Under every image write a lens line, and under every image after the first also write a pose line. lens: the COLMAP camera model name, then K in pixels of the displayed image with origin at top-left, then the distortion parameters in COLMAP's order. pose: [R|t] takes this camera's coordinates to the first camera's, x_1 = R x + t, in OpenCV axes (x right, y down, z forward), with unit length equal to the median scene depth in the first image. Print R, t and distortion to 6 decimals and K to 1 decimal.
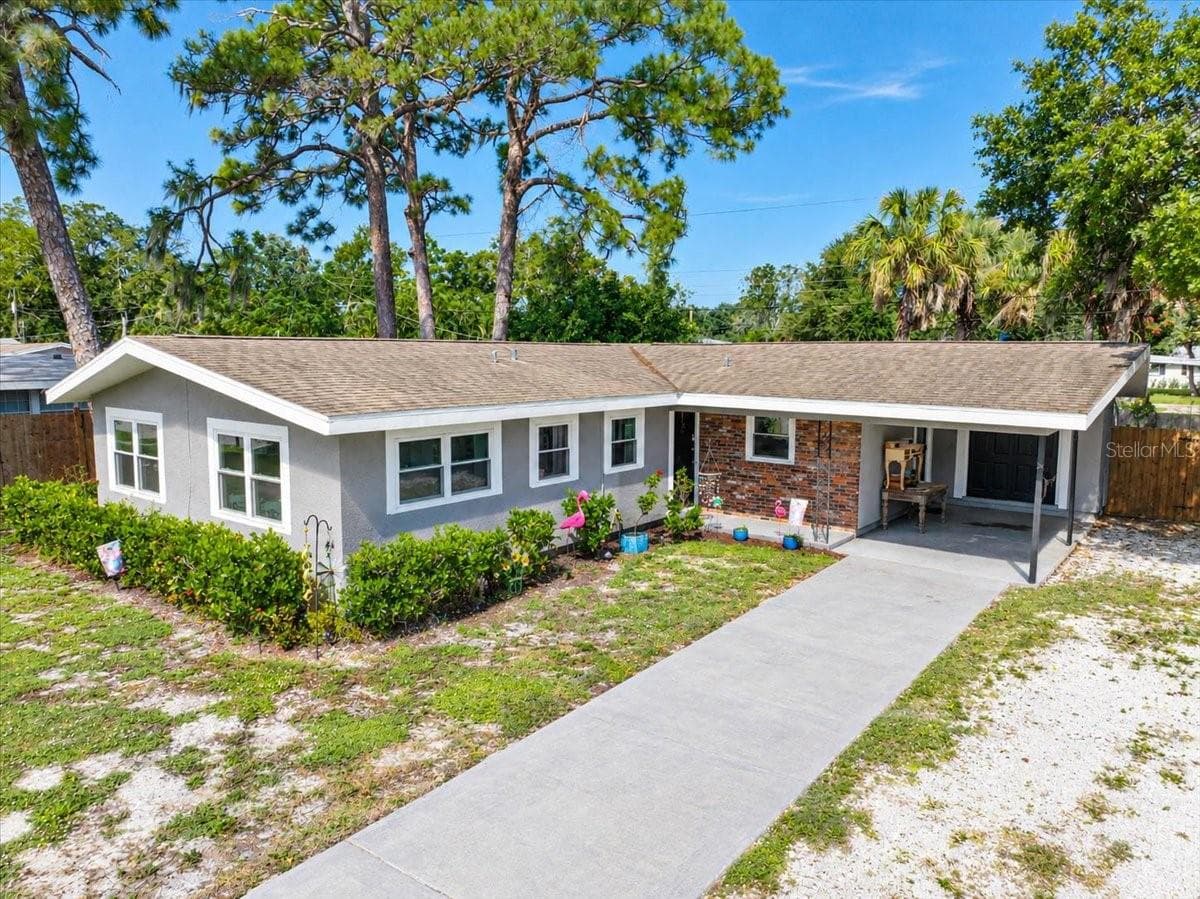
lens RADIAL K [[860.2, 0, 585.0], [0, 860.2, 437.8], [0, 0, 1]] dist [-0.051661, 0.003158]
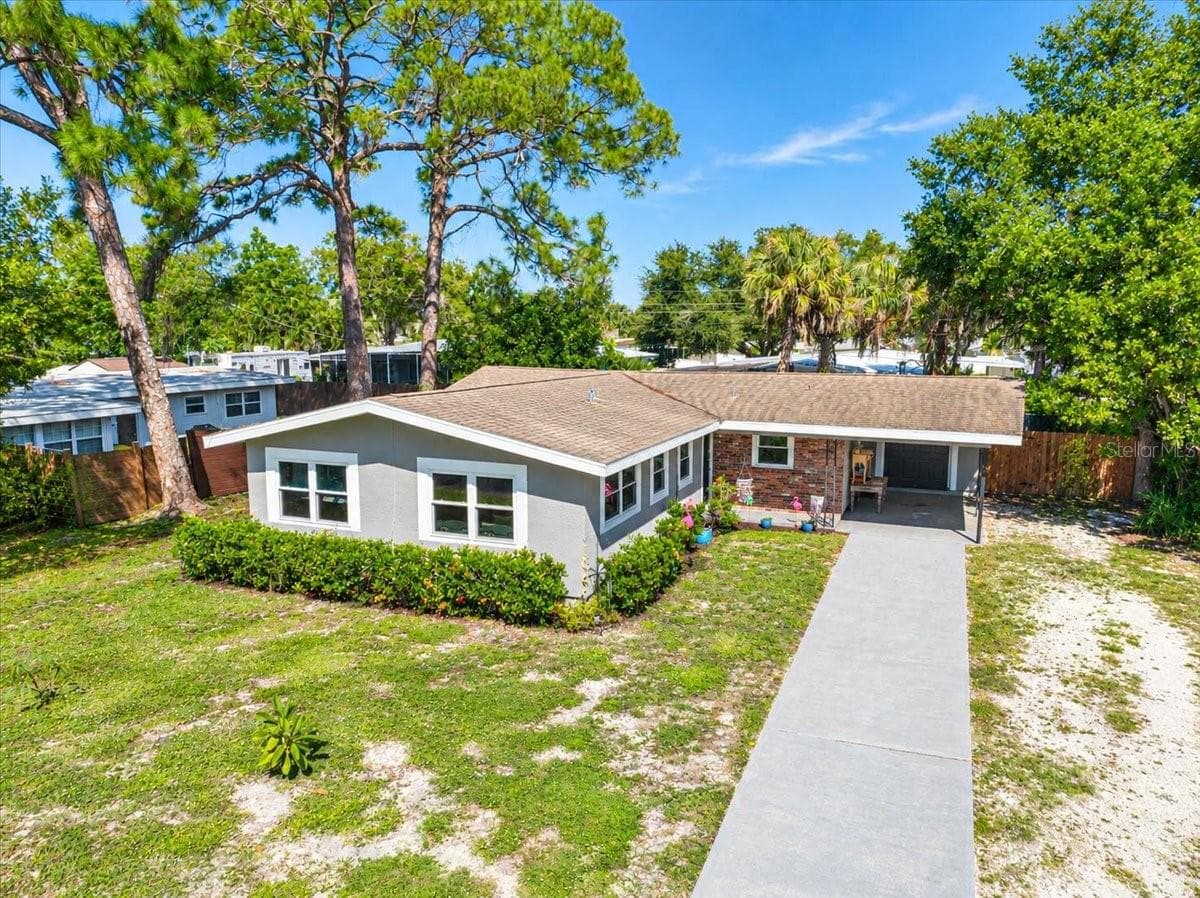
lens RADIAL K [[860.2, 0, 590.2], [0, 860.2, 440.1], [0, 0, 1]] dist [-0.051661, 0.003158]
pose [[0.961488, -0.037796, 0.272236, -0.496875], [0.030654, 0.999066, 0.030439, -0.075170], [-0.273132, -0.020922, 0.961749, -0.244016]]
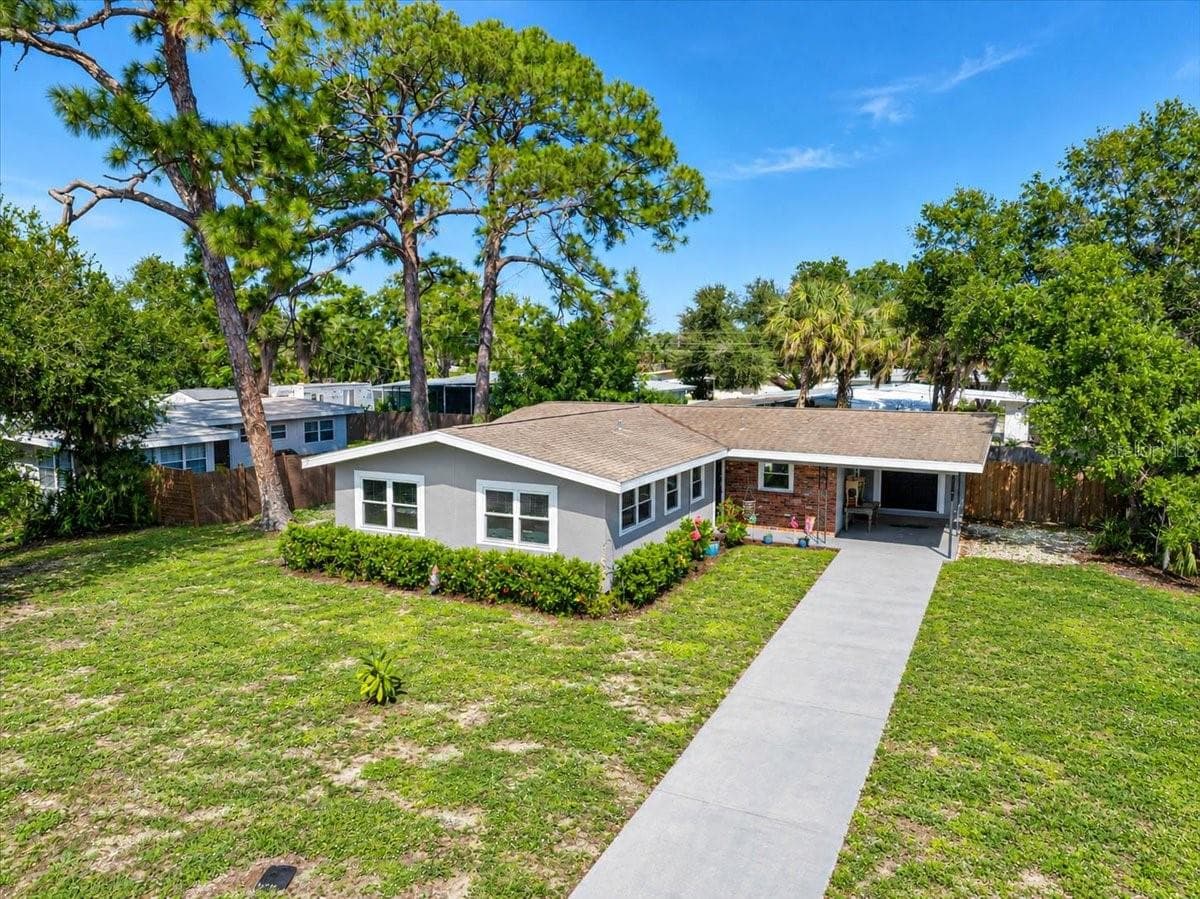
lens RADIAL K [[860.2, 0, 581.1], [0, 860.2, 427.2], [0, 0, 1]] dist [-0.051661, 0.003158]
pose [[0.978018, -0.016136, 0.207897, -0.529552], [0.020573, 0.999604, -0.019201, -0.077283], [-0.207505, 0.023056, 0.977962, -0.522887]]
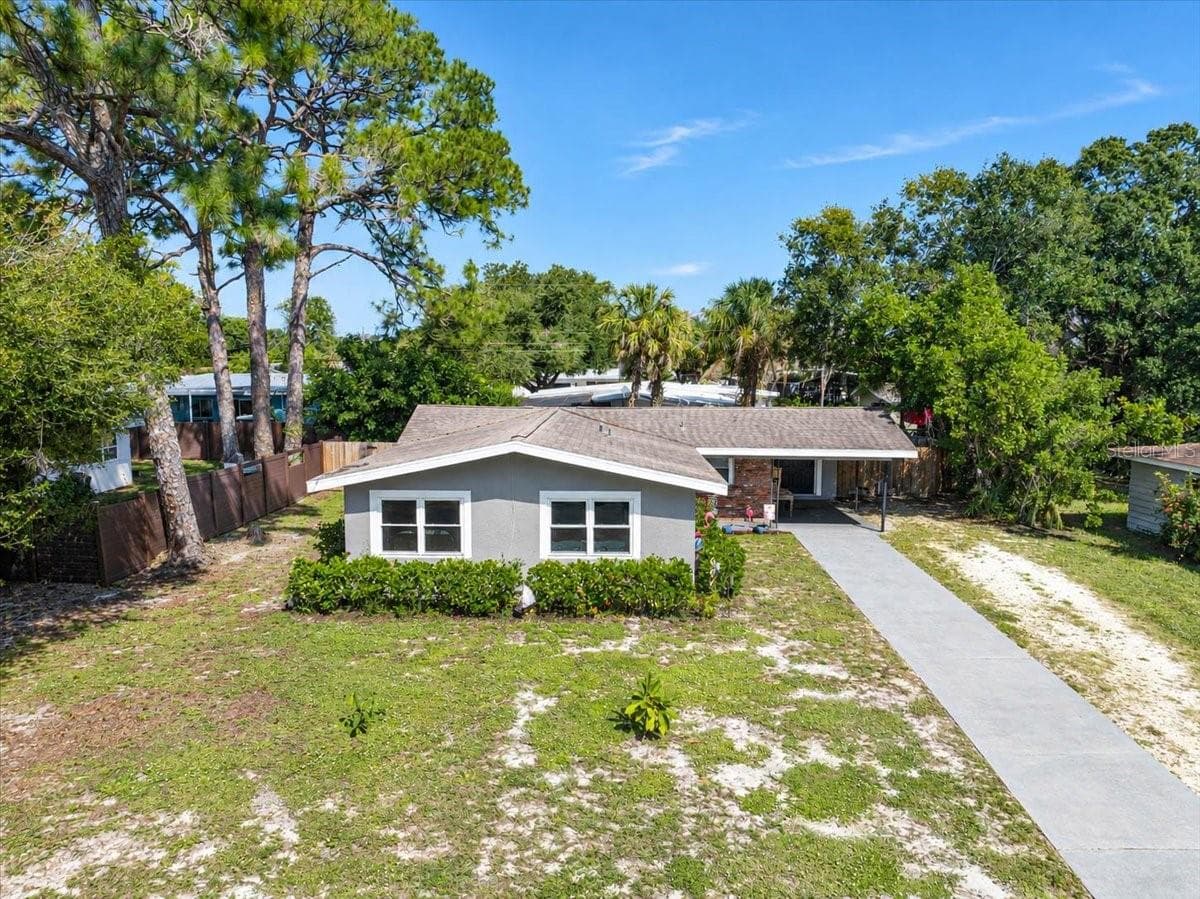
lens RADIAL K [[860.2, 0, 594.0], [0, 860.2, 452.2], [0, 0, 1]] dist [-0.051661, 0.003158]
pose [[0.794702, -0.068640, 0.603106, -1.133215], [0.063082, 0.997545, 0.030410, -0.115804], [-0.603712, 0.013878, 0.797081, -0.193427]]
